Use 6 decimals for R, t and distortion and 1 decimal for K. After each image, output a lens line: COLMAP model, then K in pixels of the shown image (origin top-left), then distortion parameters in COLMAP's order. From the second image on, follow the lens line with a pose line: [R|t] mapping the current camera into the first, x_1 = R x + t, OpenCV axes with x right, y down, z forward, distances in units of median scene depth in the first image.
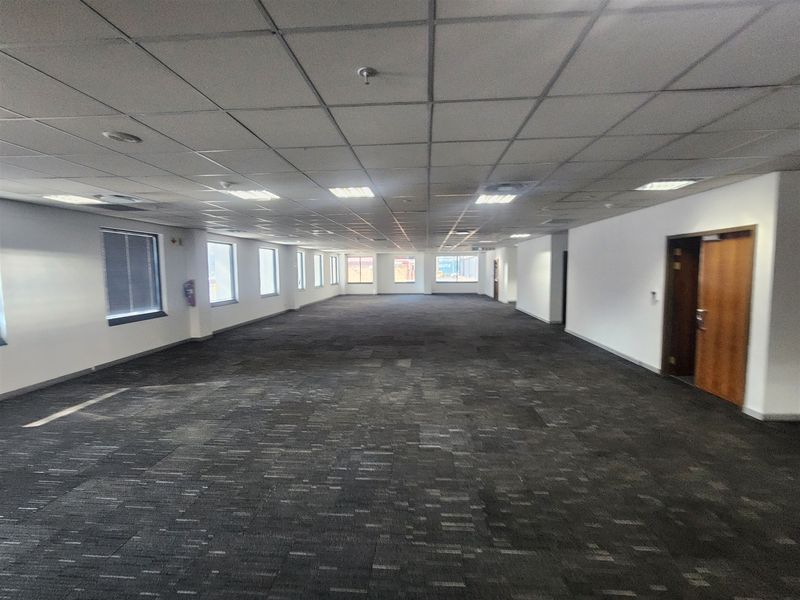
lens RADIAL K [[331.9, 0, 403.4], [0, 331.9, 295.3], [0, 0, 1]] dist [0.000183, -0.000027]
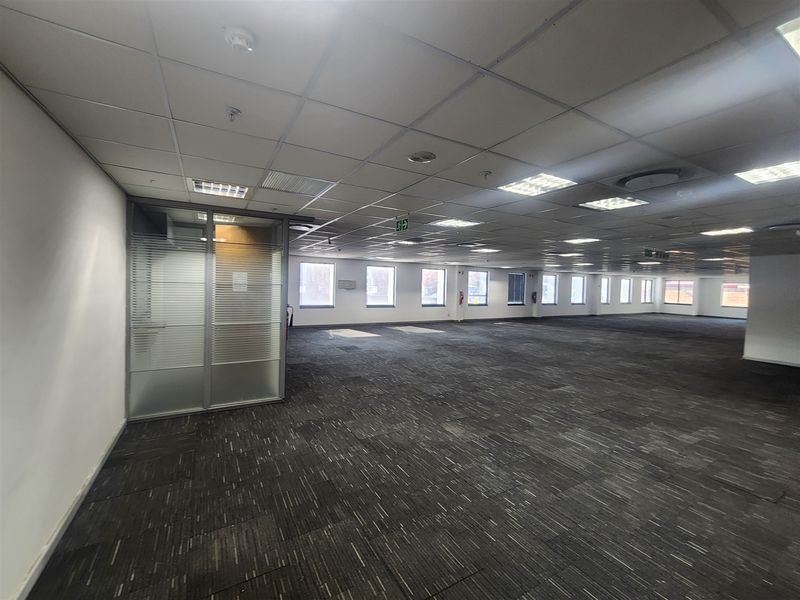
lens RADIAL K [[331.9, 0, 403.4], [0, 331.9, 295.3], [0, 0, 1]] dist [0.000183, -0.000027]
pose [[0.556481, 0.050474, -0.829326, 0.622501], [-0.095716, 0.995402, -0.003644, 0.058462], [0.825328, 0.081408, 0.558754, -0.851191]]
